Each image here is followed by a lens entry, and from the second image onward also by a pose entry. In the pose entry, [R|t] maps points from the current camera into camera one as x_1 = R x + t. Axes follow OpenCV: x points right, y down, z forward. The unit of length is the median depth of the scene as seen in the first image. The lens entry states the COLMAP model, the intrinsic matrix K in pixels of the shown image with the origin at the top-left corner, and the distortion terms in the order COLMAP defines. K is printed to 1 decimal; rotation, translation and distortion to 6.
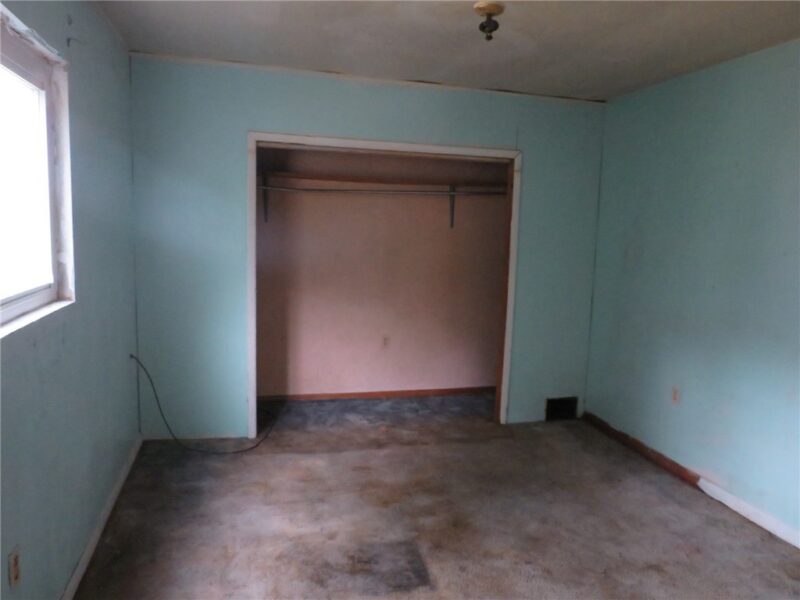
lens RADIAL K [[558.0, 0, 396.9], [0, 558.0, 295.6], [0, 0, 1]] dist [-0.012692, -0.007779]
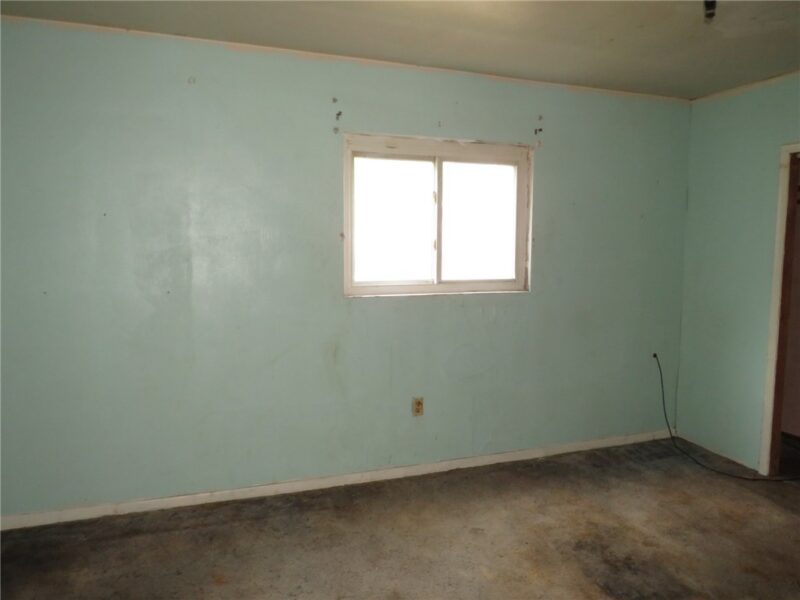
lens RADIAL K [[558.0, 0, 397.5], [0, 558.0, 299.5], [0, 0, 1]] dist [-0.012692, -0.007779]
pose [[0.089249, 0.062445, -0.994050, 0.741781], [-0.126564, 0.990653, 0.050869, -0.001797], [0.987935, 0.121270, 0.096318, 0.359356]]
